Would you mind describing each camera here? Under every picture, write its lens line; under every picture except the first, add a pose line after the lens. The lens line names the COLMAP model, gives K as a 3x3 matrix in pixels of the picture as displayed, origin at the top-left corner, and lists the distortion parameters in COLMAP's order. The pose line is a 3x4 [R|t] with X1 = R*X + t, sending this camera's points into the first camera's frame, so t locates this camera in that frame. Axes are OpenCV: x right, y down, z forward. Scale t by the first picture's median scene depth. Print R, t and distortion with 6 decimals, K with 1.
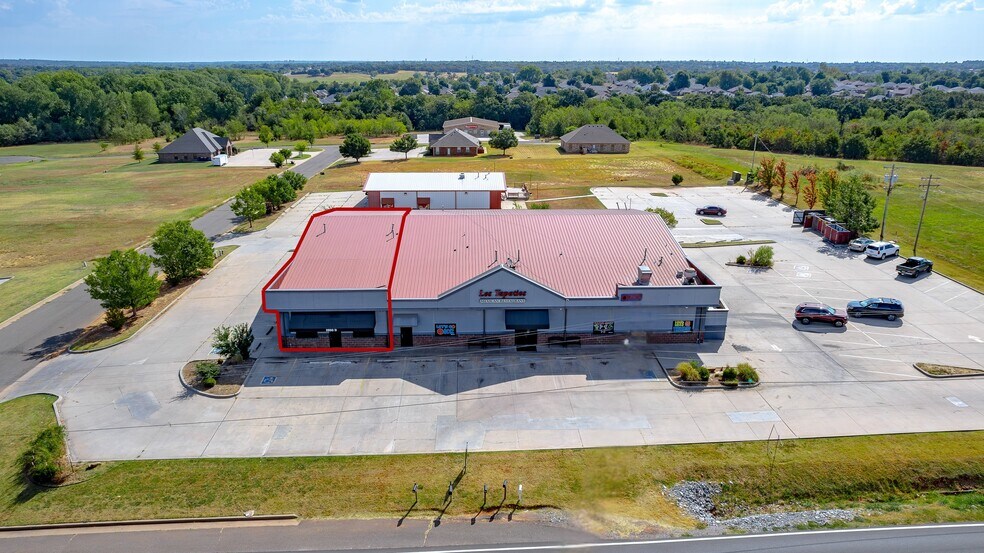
lens RADIAL K [[666.2, 0, 505.4], [0, 666.2, 252.6], [0, 0, 1]] dist [-0.081240, 0.076639]
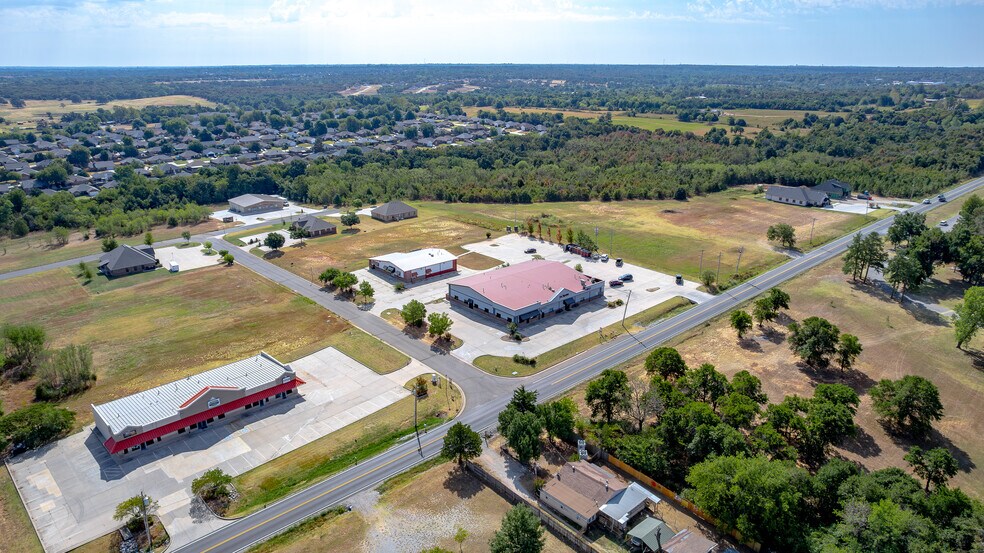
lens RADIAL K [[646.6, 0, 495.3], [0, 646.6, 273.4], [0, 0, 1]] dist [-0.081231, 0.066429]
pose [[0.779136, -0.199387, 0.594300, -2.032899], [0.176426, 0.979491, 0.097322, -0.398307], [-0.601516, 0.029023, 0.798333, -1.330158]]
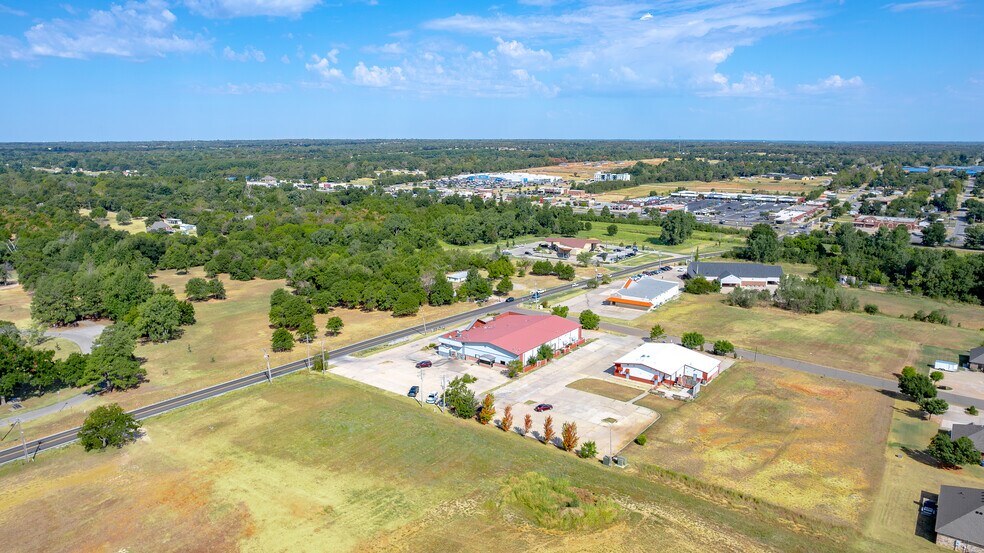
lens RADIAL K [[661.0, 0, 476.8], [0, 661.0, 275.5], [0, 0, 1]] dist [-0.076719, 0.043213]
pose [[-0.654495, 0.153156, -0.740391, 2.599660], [-0.209669, 0.904093, 0.372363, -1.521792], [0.726413, 0.398947, -0.559613, 2.802853]]
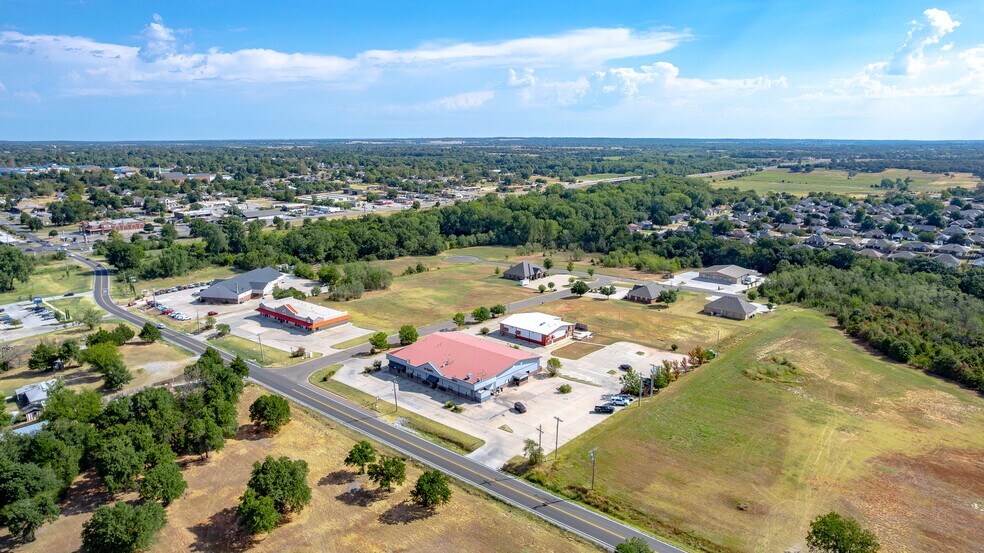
lens RADIAL K [[646.6, 0, 495.3], [0, 646.6, 273.4], [0, 0, 1]] dist [-0.081231, 0.066429]
pose [[0.708760, 0.144430, -0.690506, 2.258940], [-0.191887, 0.981382, 0.008312, -0.478290], [0.678851, 0.126608, 0.723279, -1.150506]]
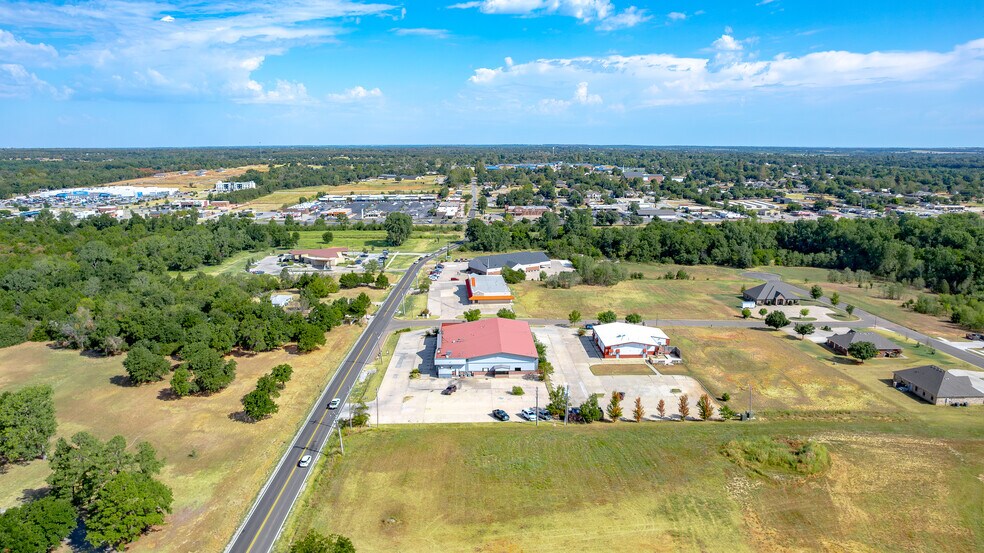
lens RADIAL K [[648.3, 0, 482.7], [0, 648.3, 275.7], [0, 0, 1]] dist [-0.076871, 0.072793]
pose [[-0.035204, 0.198320, -0.979505, 3.194258], [-0.275295, 0.940268, 0.200270, -0.992279], [0.960715, 0.276703, 0.021495, 0.947849]]
